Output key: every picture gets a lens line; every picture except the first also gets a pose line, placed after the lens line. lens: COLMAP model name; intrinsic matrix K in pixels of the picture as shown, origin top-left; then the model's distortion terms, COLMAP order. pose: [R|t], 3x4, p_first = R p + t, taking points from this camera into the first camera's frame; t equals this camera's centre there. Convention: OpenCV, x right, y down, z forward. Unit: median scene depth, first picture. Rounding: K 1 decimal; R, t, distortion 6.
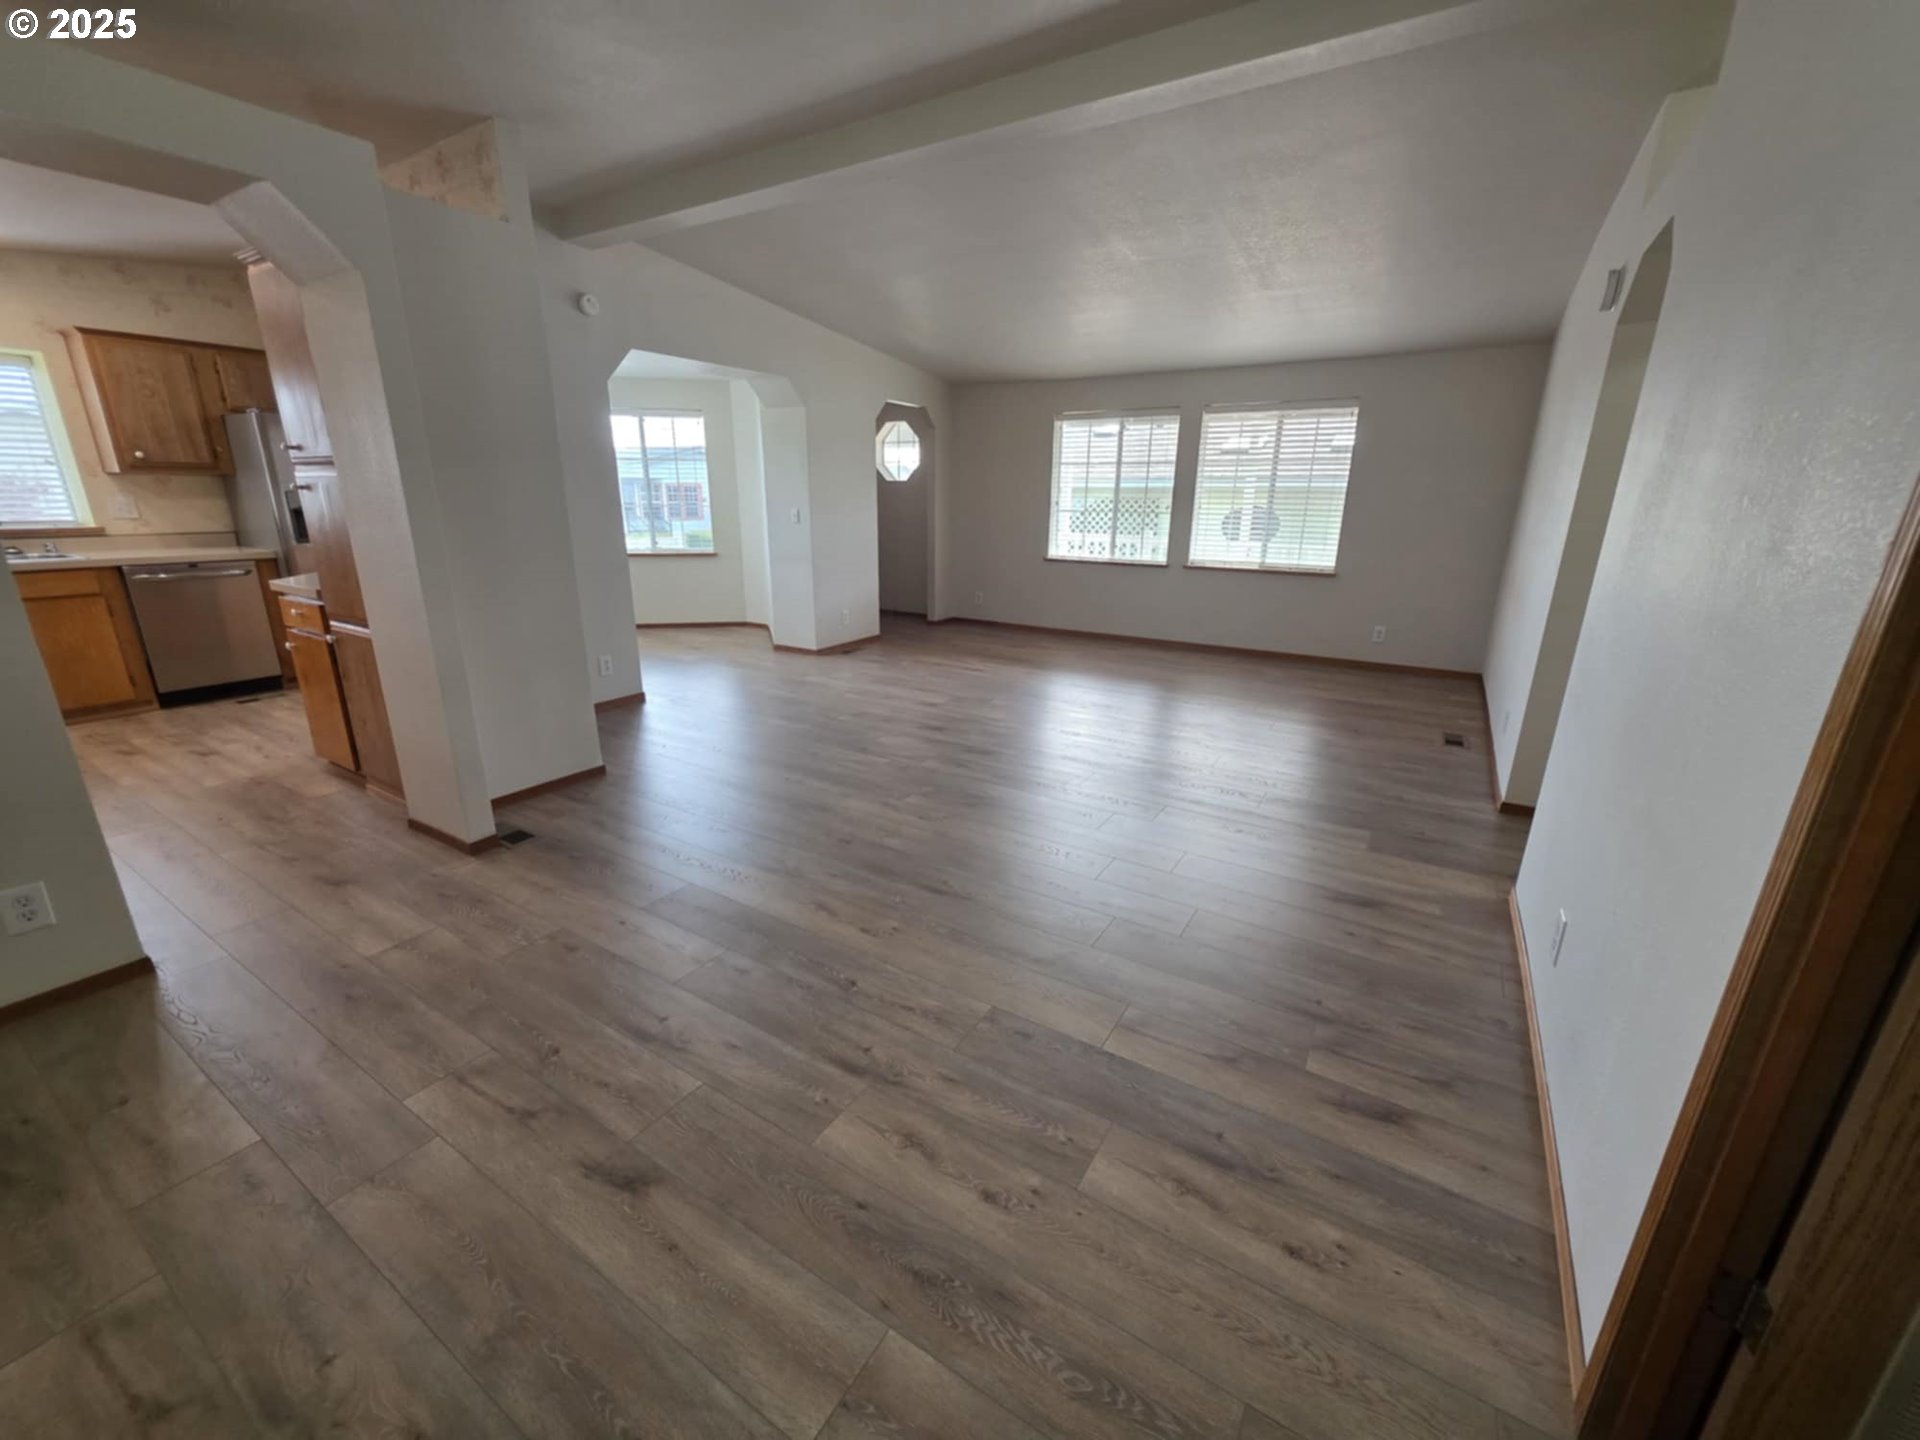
lens RADIAL K [[763.1, 0, 962.1], [0, 763.1, 717.8], [0, 0, 1]] dist [0.000388, -0.000575]
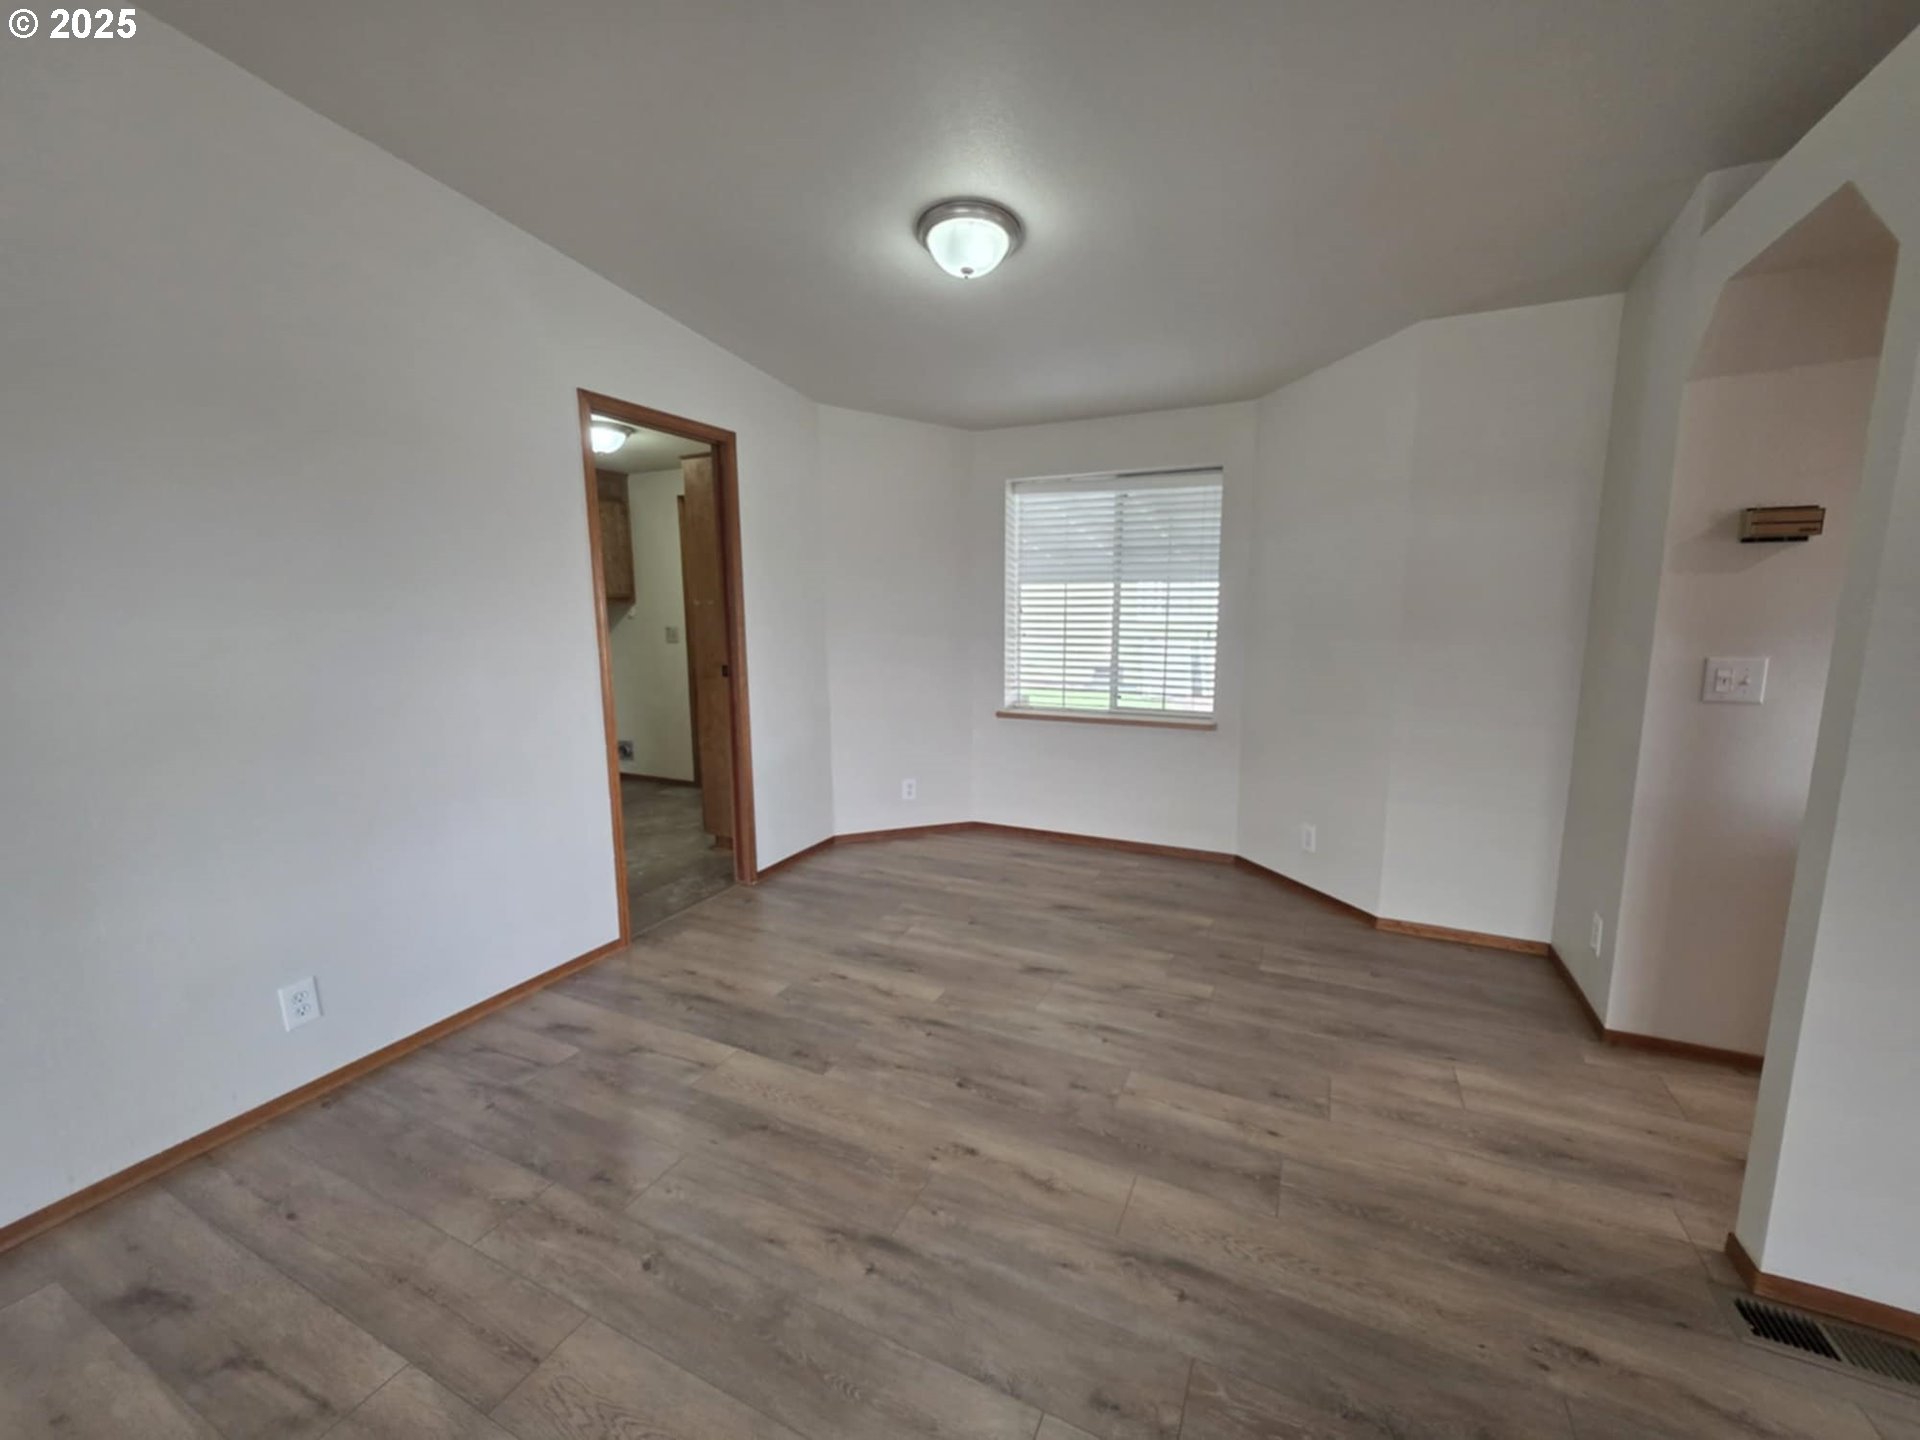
lens RADIAL K [[763.1, 0, 959.1], [0, 763.1, 730.2], [0, 0, 1]] dist [0.000388, -0.000575]
pose [[-0.994401, 0.012248, -0.104957, -0.043509], [-0.034620, 0.900674, 0.433113, -0.530284], [0.099837, 0.434322, -0.895208, 1.765617]]
